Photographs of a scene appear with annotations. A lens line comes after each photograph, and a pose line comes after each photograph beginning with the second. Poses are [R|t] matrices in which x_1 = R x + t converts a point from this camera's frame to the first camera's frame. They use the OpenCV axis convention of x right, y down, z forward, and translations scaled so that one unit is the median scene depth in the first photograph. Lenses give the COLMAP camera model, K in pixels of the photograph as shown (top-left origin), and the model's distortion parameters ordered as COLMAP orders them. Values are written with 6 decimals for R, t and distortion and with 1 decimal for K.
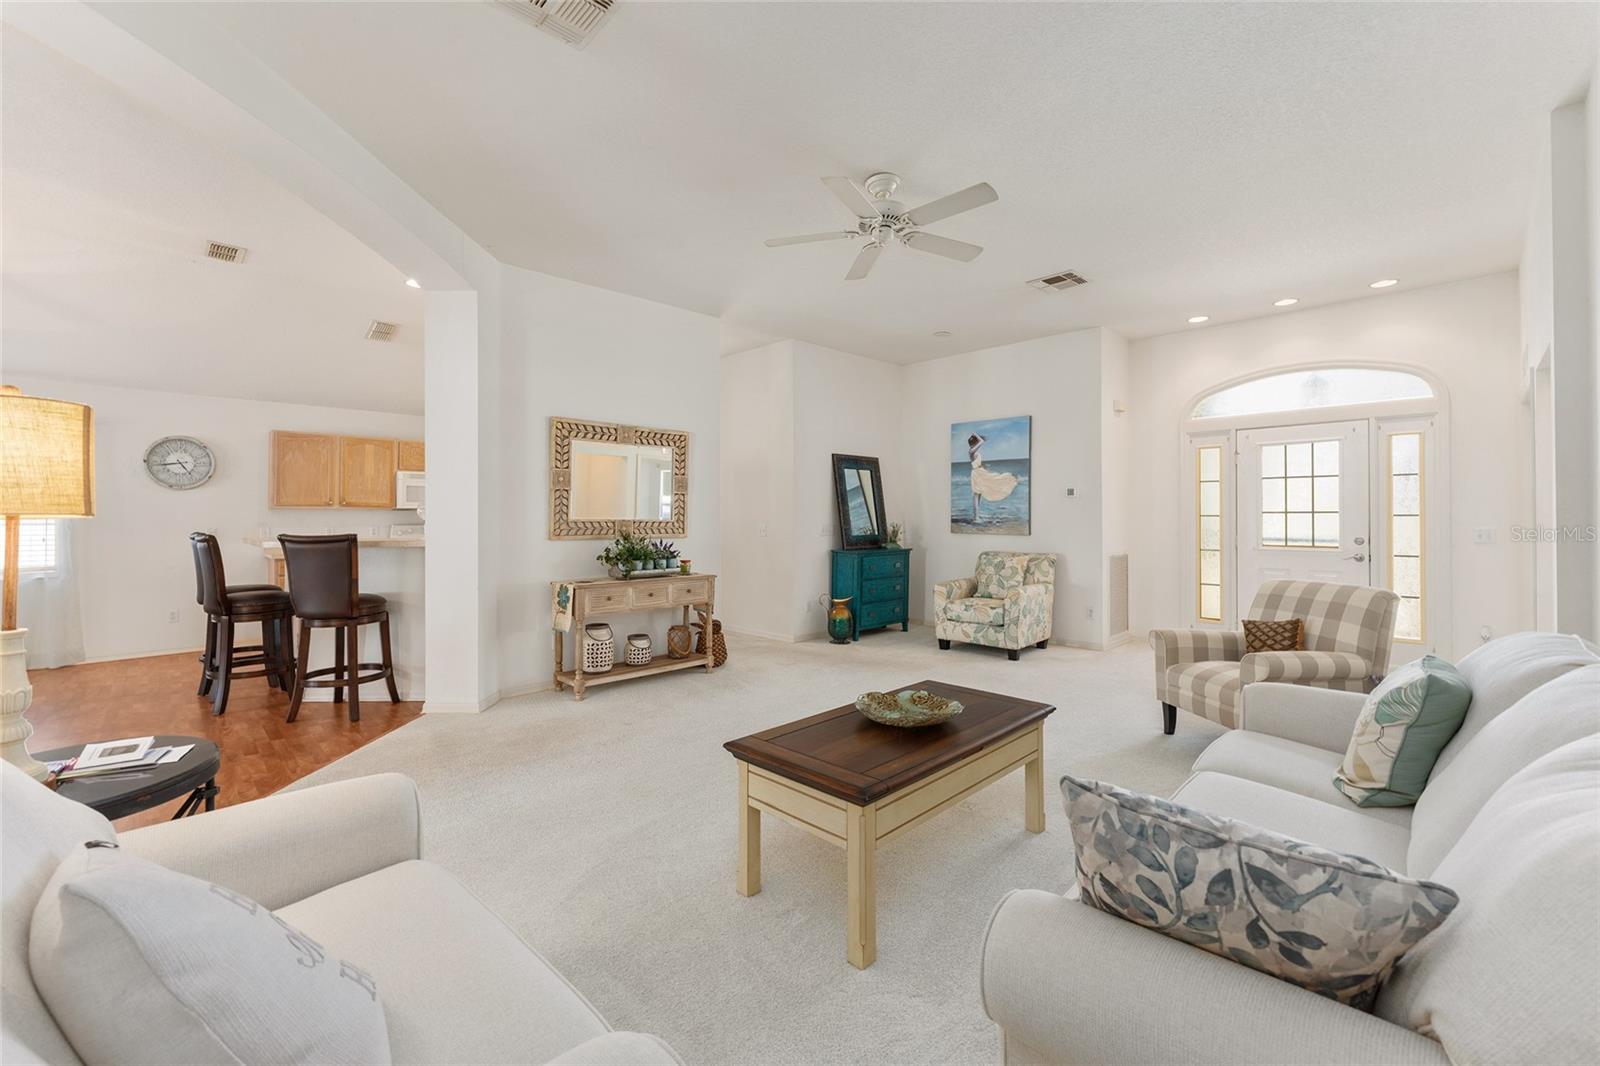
lens RADIAL K [[667.0, 0, 797.1], [0, 667.0, 522.2], [0, 0, 1]] dist [0.026748, -0.000002]
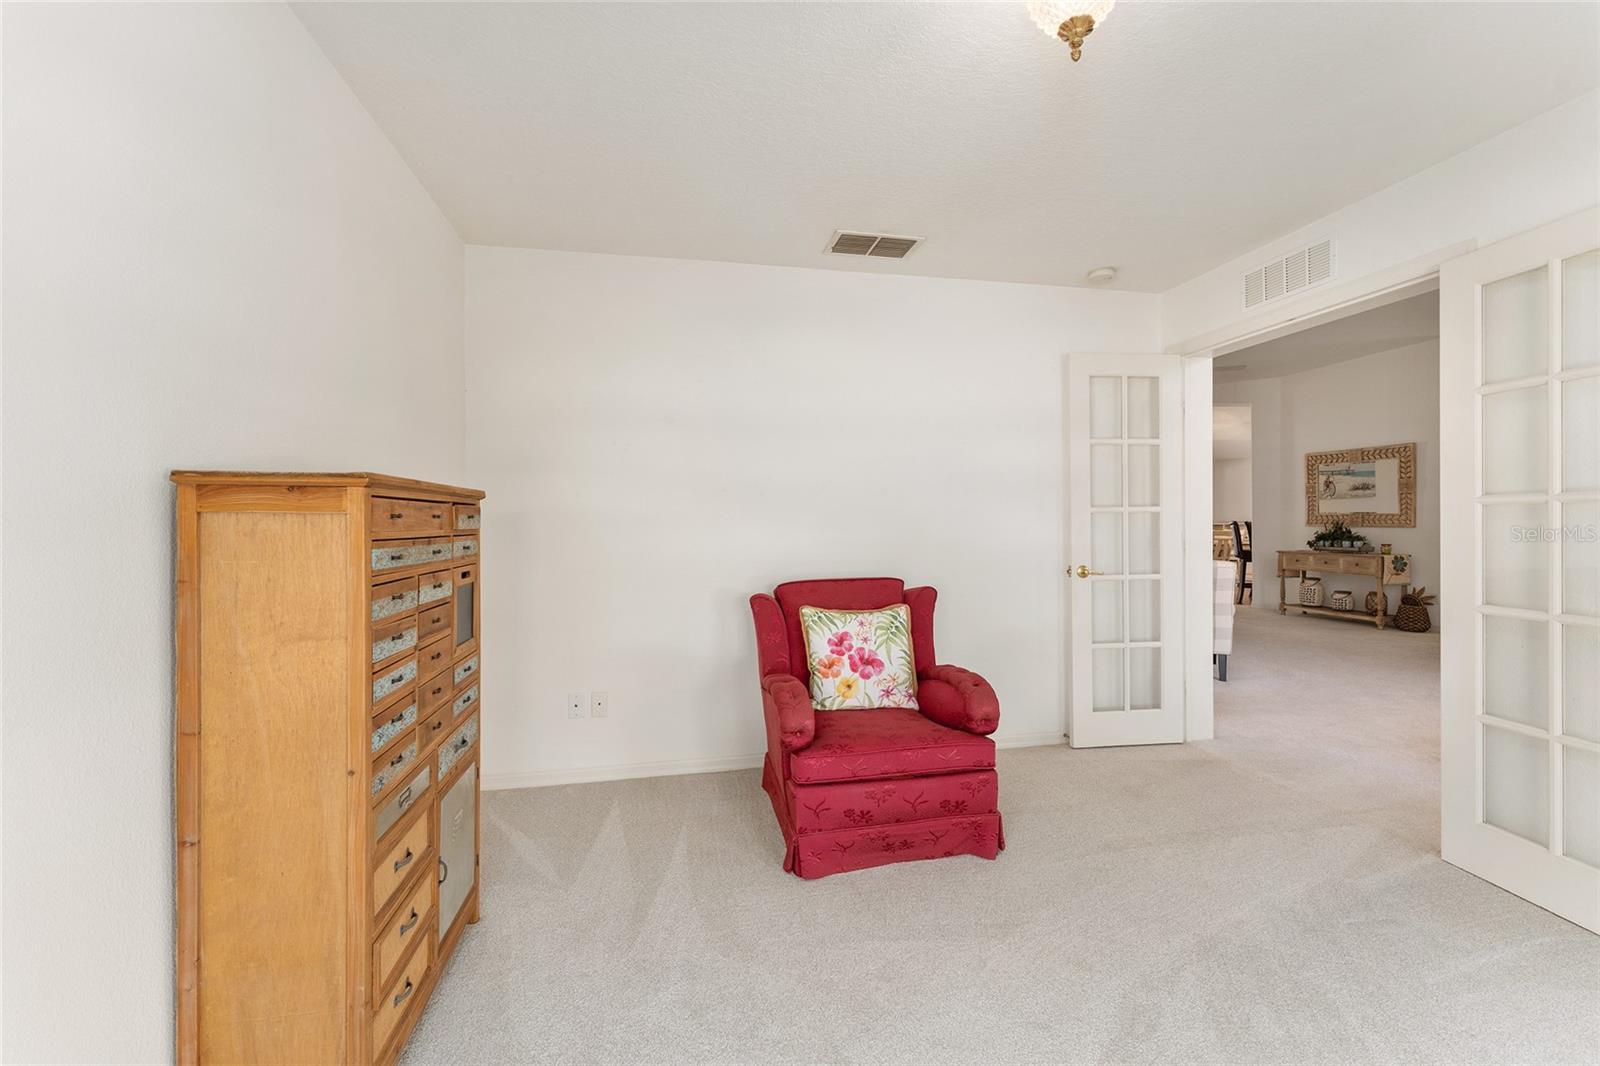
lens RADIAL K [[646.2, 0, 800.9], [0, 646.2, 529.7], [0, 0, 1]] dist [0.000689, -0.000084]
pose [[-0.561689, 0.011511, -0.827268, 1.537563], [-0.005539, 0.999828, 0.017674, 0.012609], [0.827330, 0.014510, -0.561529, 0.763801]]
